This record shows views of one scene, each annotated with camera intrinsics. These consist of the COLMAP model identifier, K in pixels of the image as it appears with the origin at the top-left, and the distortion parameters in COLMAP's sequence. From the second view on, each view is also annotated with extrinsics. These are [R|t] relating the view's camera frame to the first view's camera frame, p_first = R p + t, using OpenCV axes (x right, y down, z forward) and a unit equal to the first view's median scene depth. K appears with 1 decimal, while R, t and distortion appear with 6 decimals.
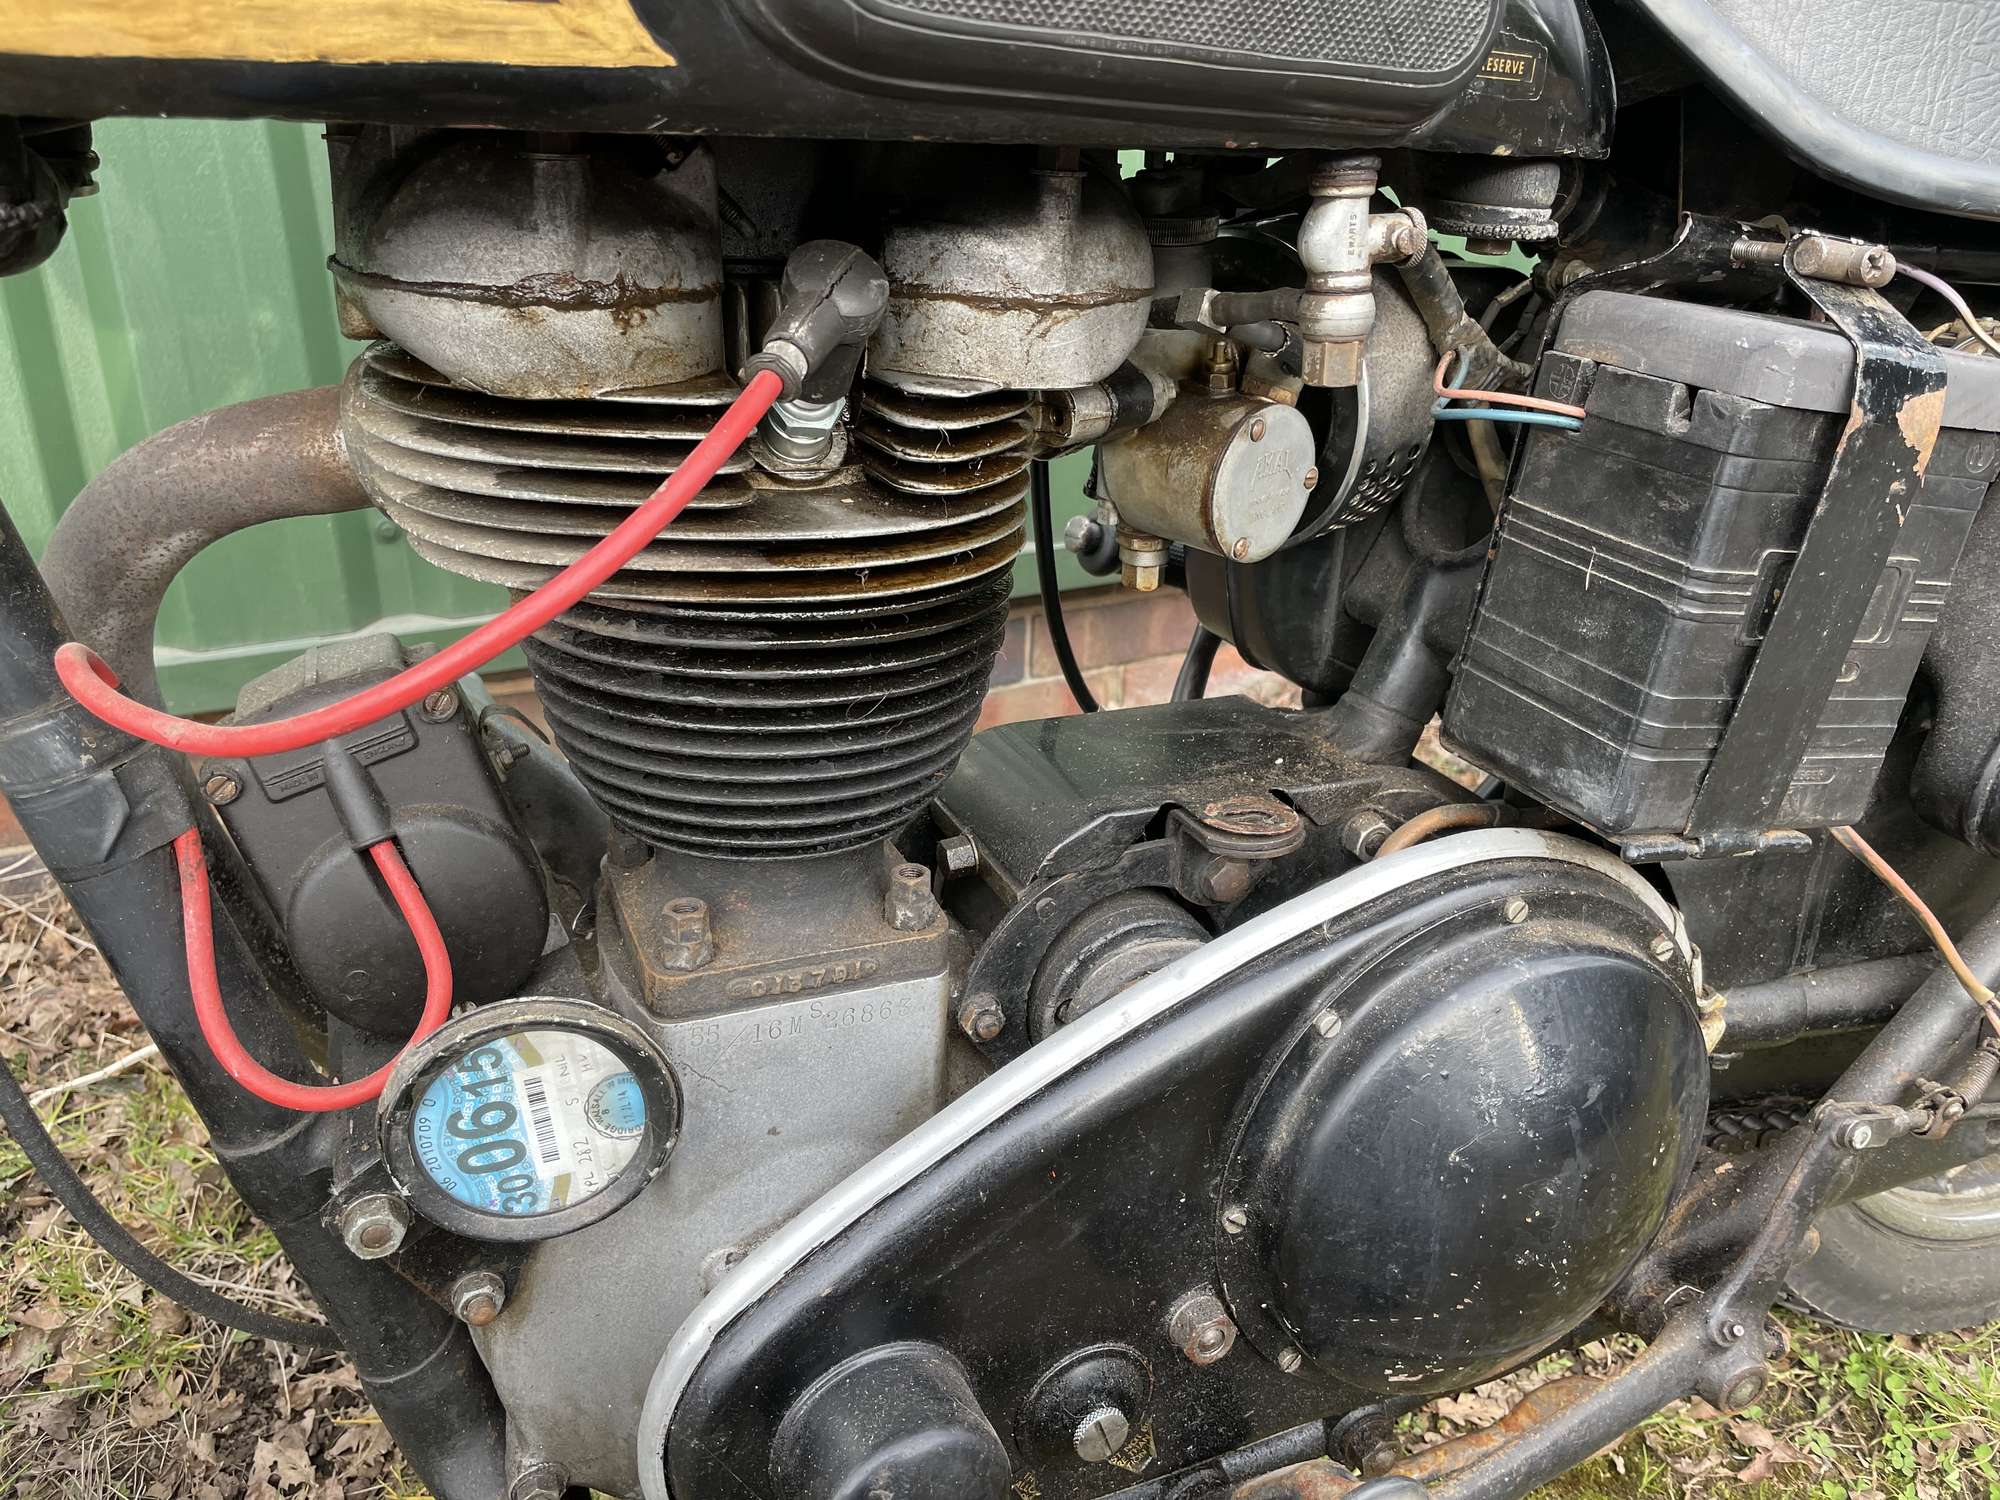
lens RADIAL K [[1539.7, 0, 1006.4], [0, 1539.7, 740.8], [0, 0, 1]] dist [0.083666, -0.112588]
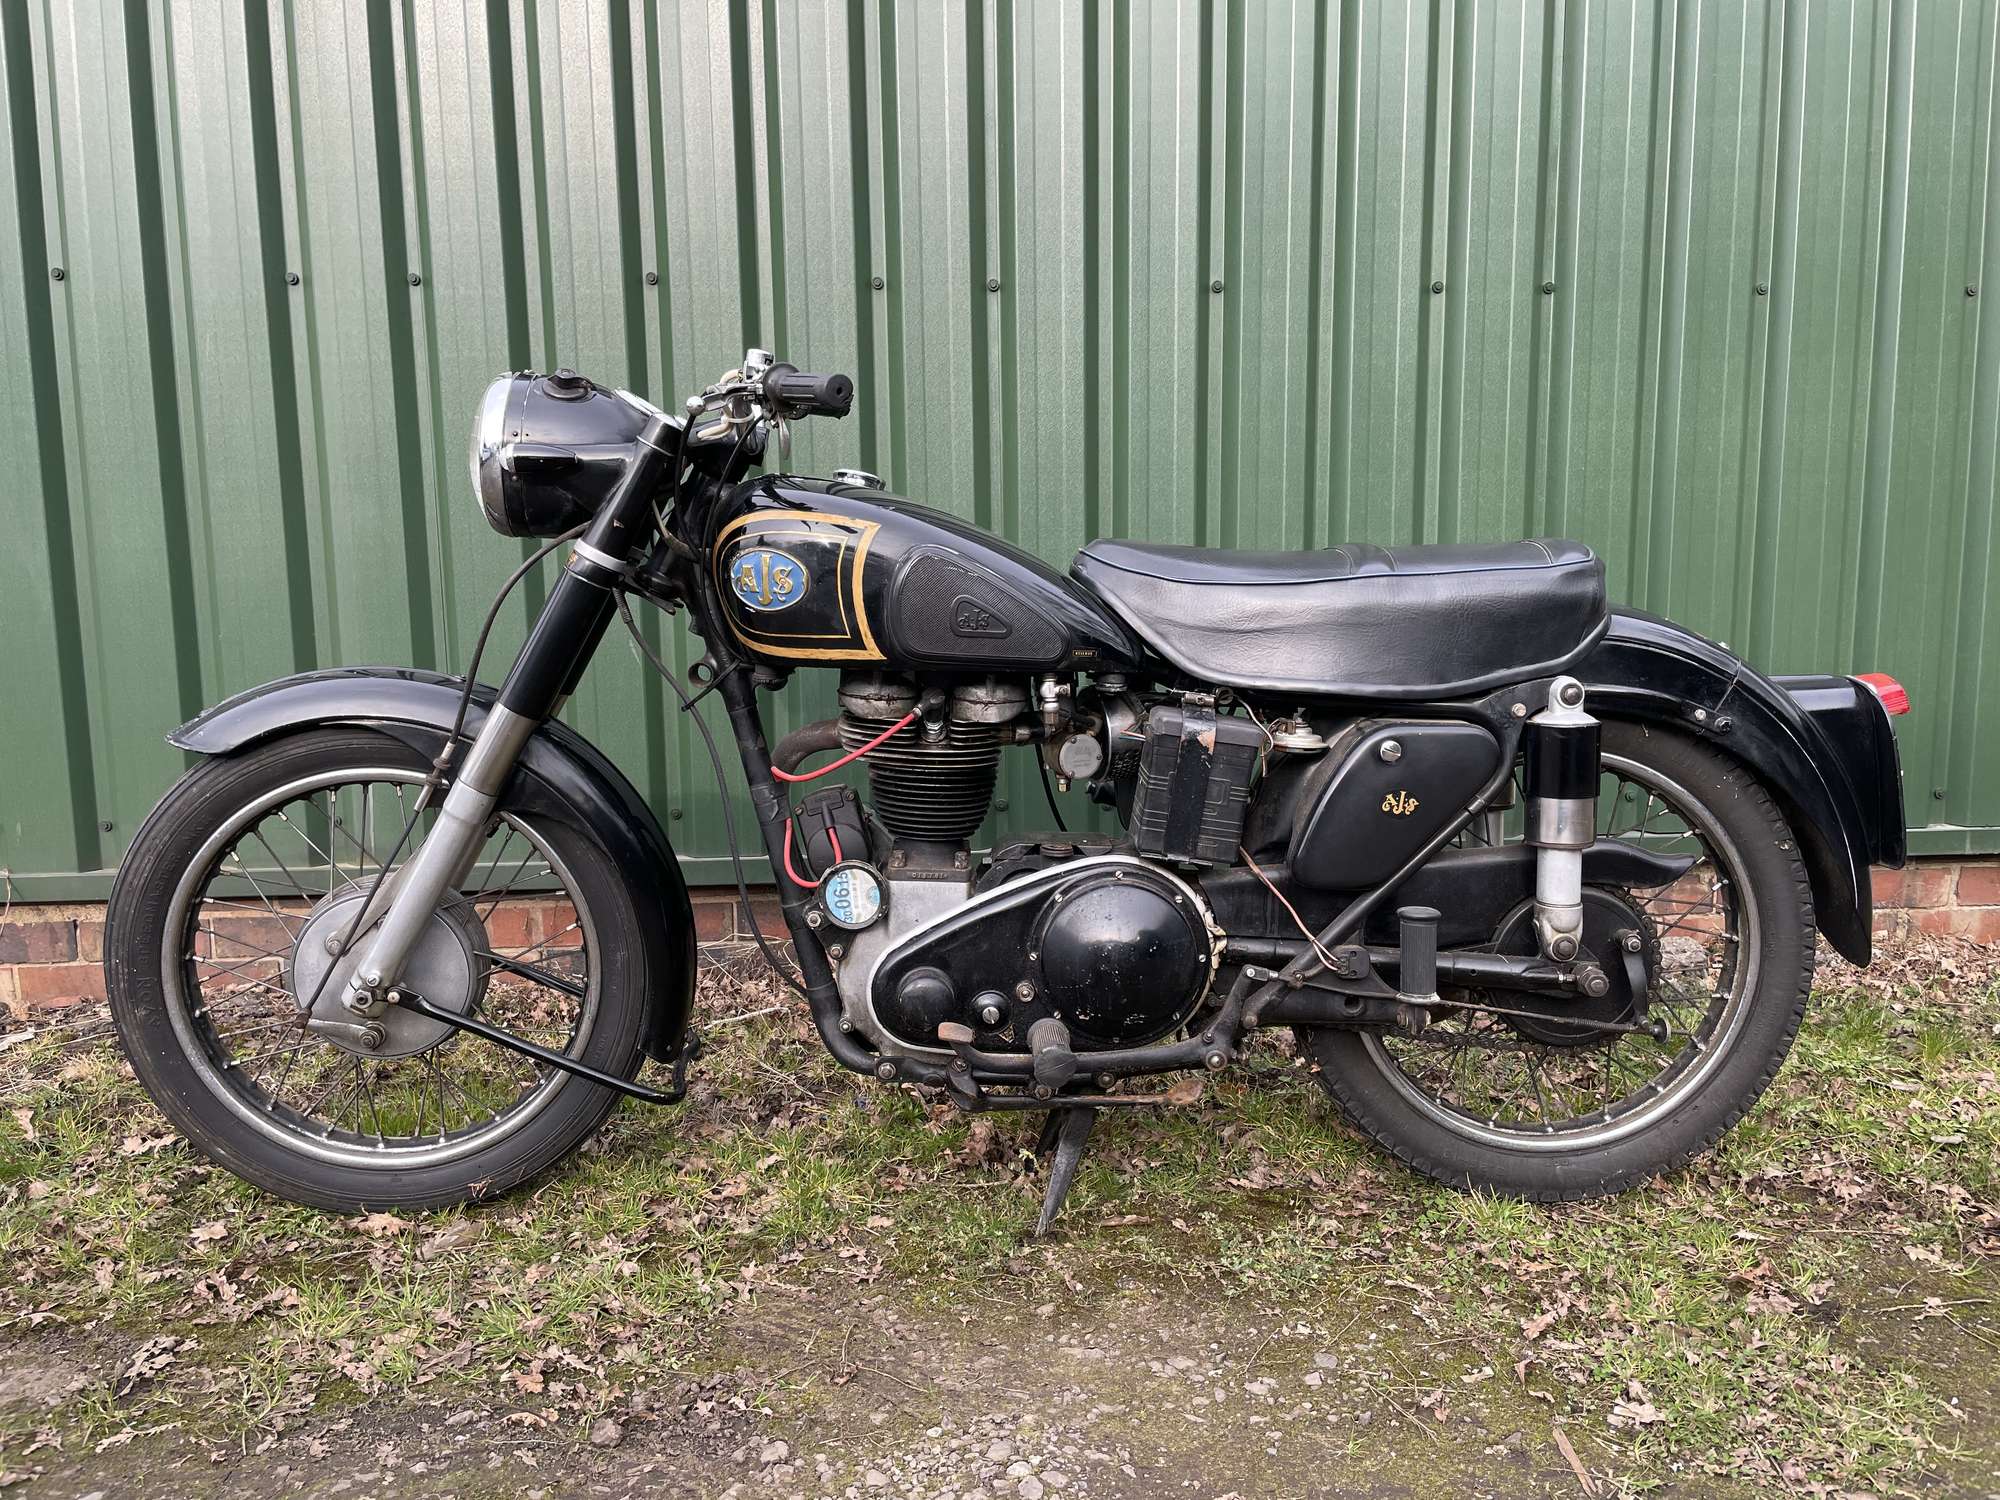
lens RADIAL K [[1539.7, 0, 998.6], [0, 1539.7, 749.1], [0, 0, 1]] dist [0.083666, -0.112588]
pose [[0.928940, 0.037861, -0.368290, 1.415190], [-0.131502, 0.963635, -0.232624, 0.716813], [0.346090, 0.264525, 0.900138, -2.413641]]
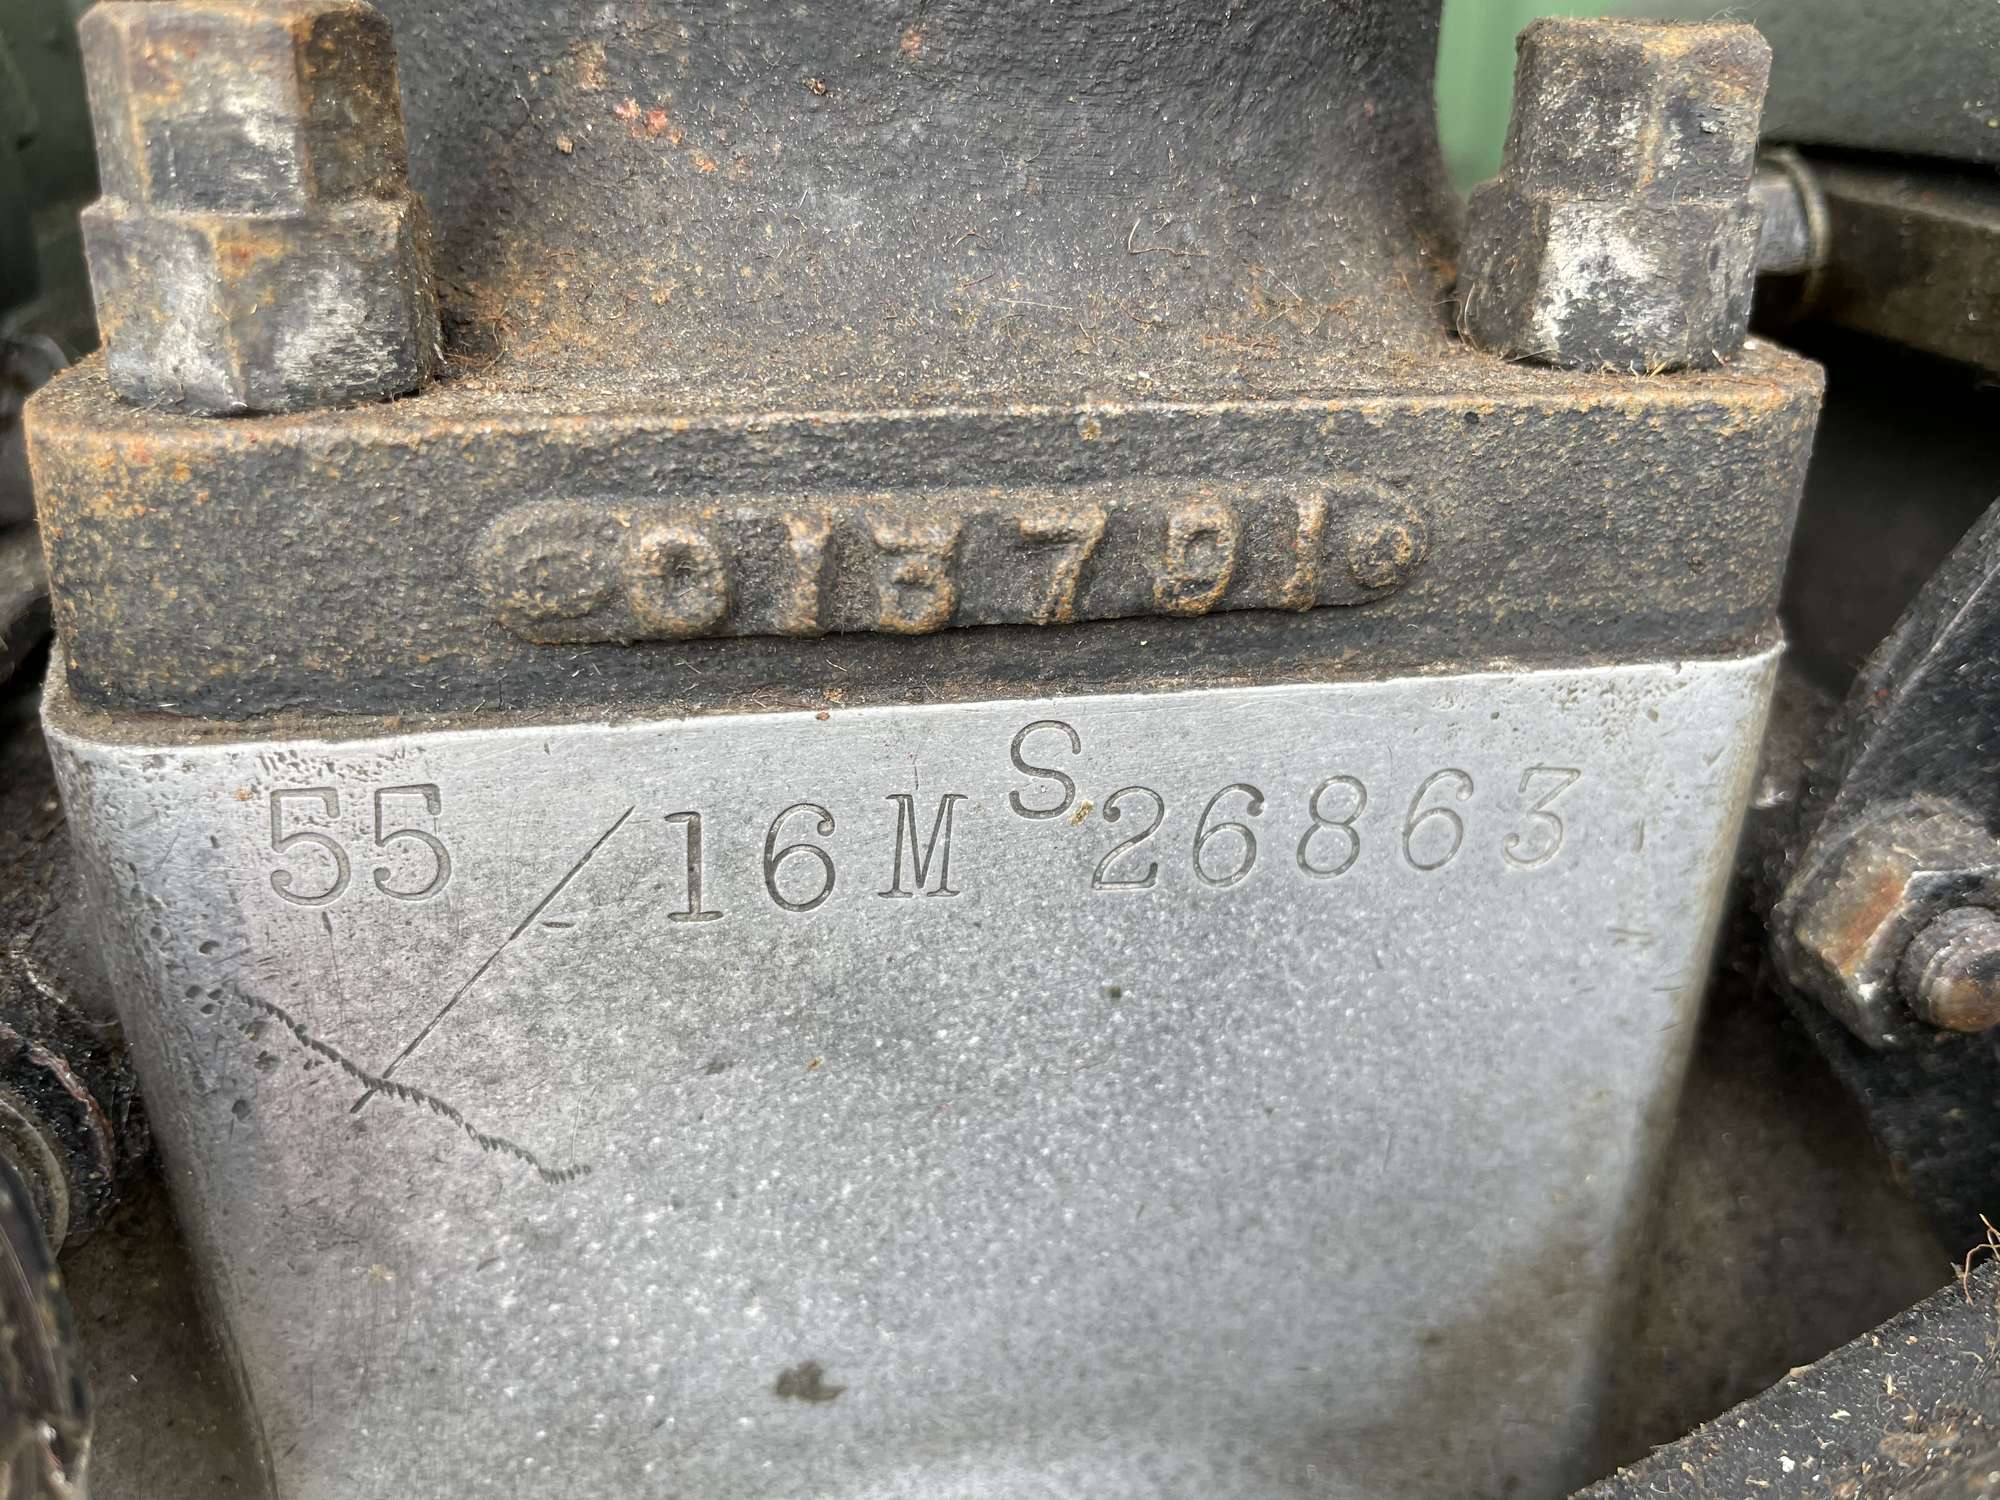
lens RADIAL K [[1539.7, 0, 1000.8], [0, 1539.7, 748.1], [0, 0, 1]] dist [0.083666, -0.112588]
pose [[0.971688, 0.066472, -0.226723, -0.091488], [-0.057764, 0.997323, 0.044836, 0.169422], [0.229096, -0.030471, 0.972927, 0.857923]]
